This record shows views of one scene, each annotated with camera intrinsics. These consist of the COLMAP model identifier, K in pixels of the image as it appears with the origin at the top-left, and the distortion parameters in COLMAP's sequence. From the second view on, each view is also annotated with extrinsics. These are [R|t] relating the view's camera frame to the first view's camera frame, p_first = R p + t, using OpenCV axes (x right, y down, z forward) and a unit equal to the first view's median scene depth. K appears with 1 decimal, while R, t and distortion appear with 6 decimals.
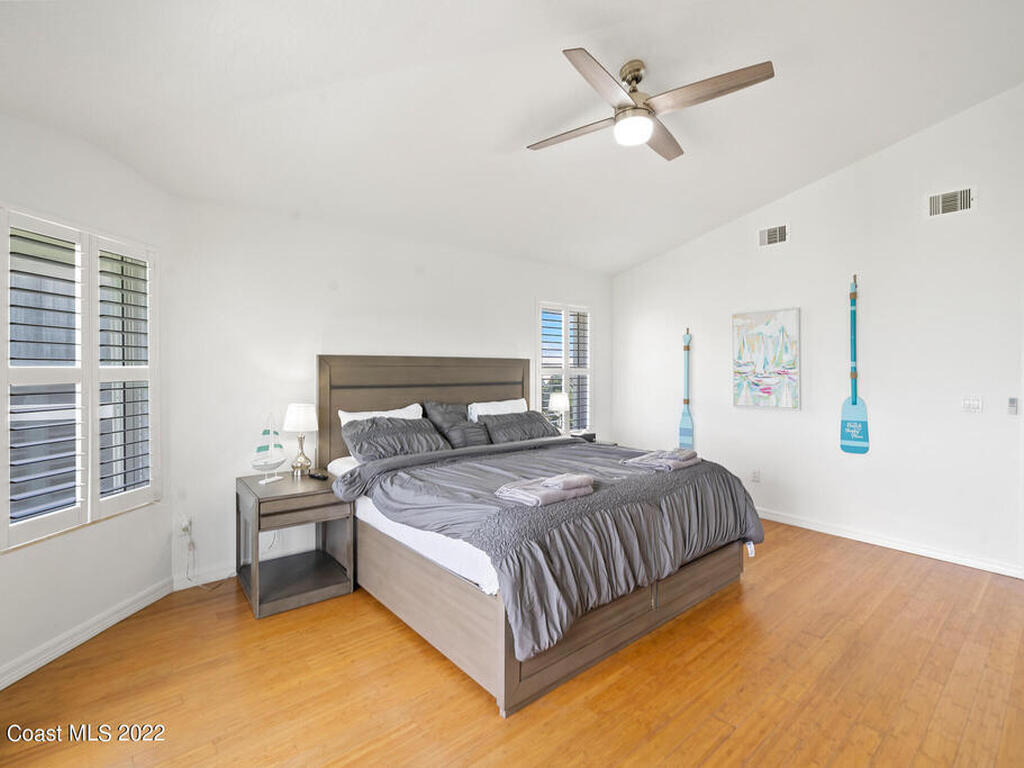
lens RADIAL K [[482.8, 0, 519.0], [0, 482.8, 369.7], [0, 0, 1]] dist [-0.012078, 0.017690]
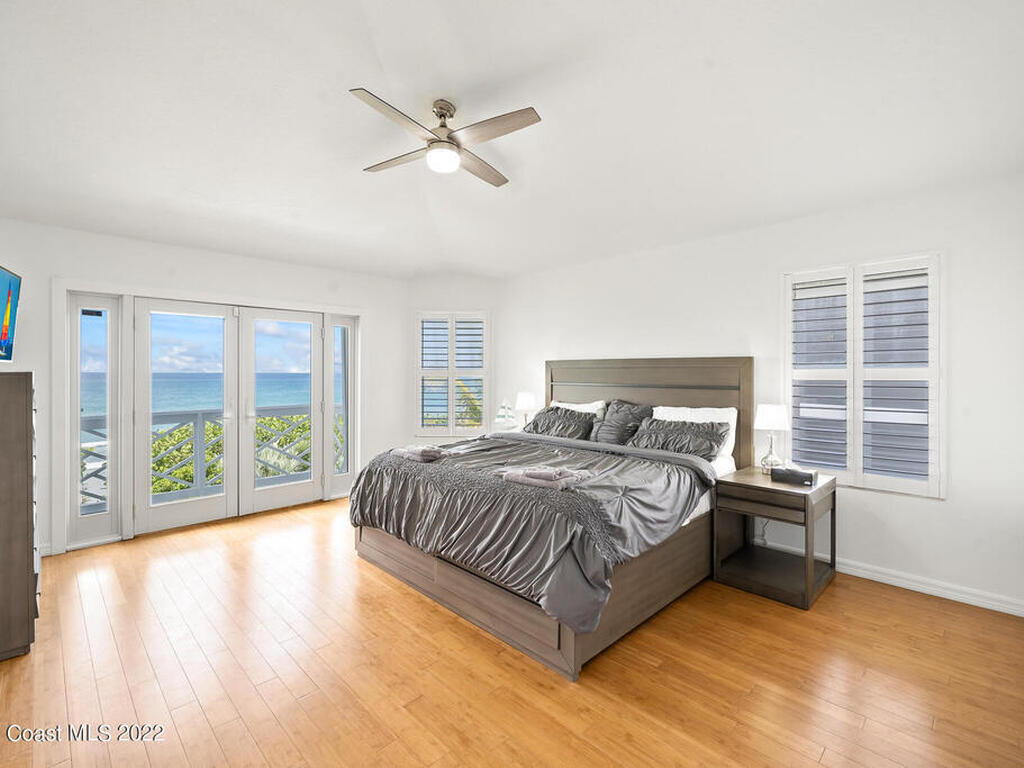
lens RADIAL K [[482.8, 0, 519.0], [0, 482.8, 369.7], [0, 0, 1]] dist [-0.012078, 0.017690]
pose [[0.076826, -0.007569, -0.997016, 0.893820], [-0.008049, 0.999934, -0.008211, 0.008221], [0.997012, 0.008656, 0.076760, 0.699967]]
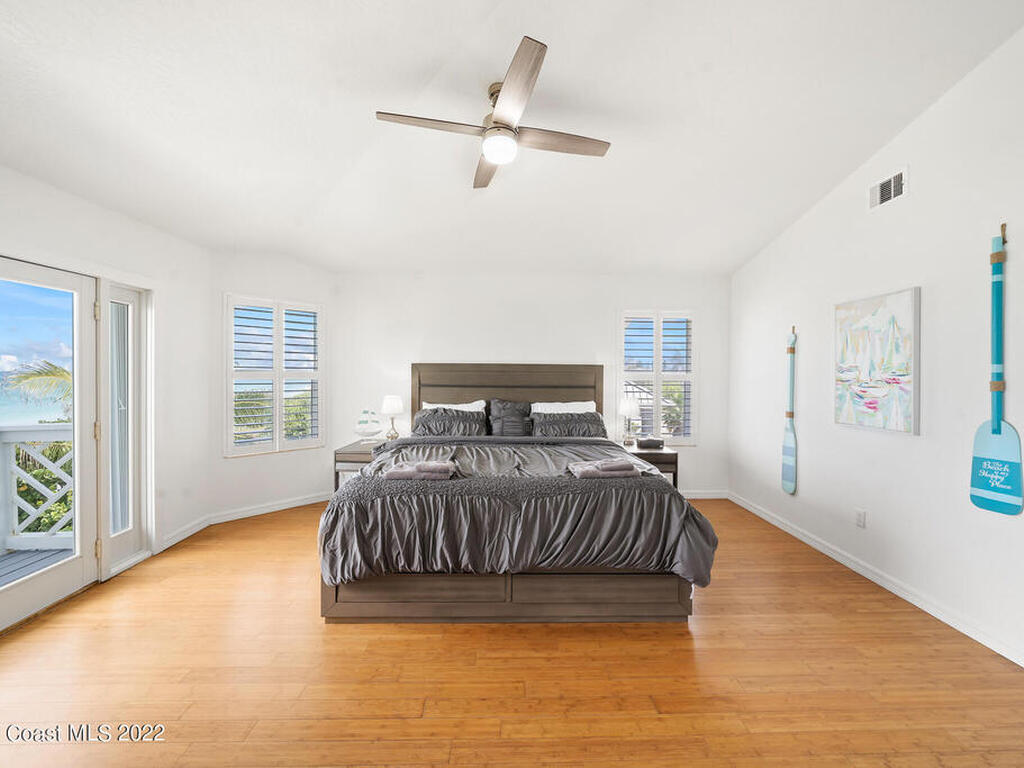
lens RADIAL K [[401.8, 0, 520.0], [0, 401.8, 377.3], [0, 0, 1]] dist [-0.001479, -0.000753]
pose [[0.781328, 0.009971, -0.624040, 0.531571], [-0.008435, 0.999950, 0.005416, 0.002486], [0.624063, 0.001032, 0.781373, 0.212746]]
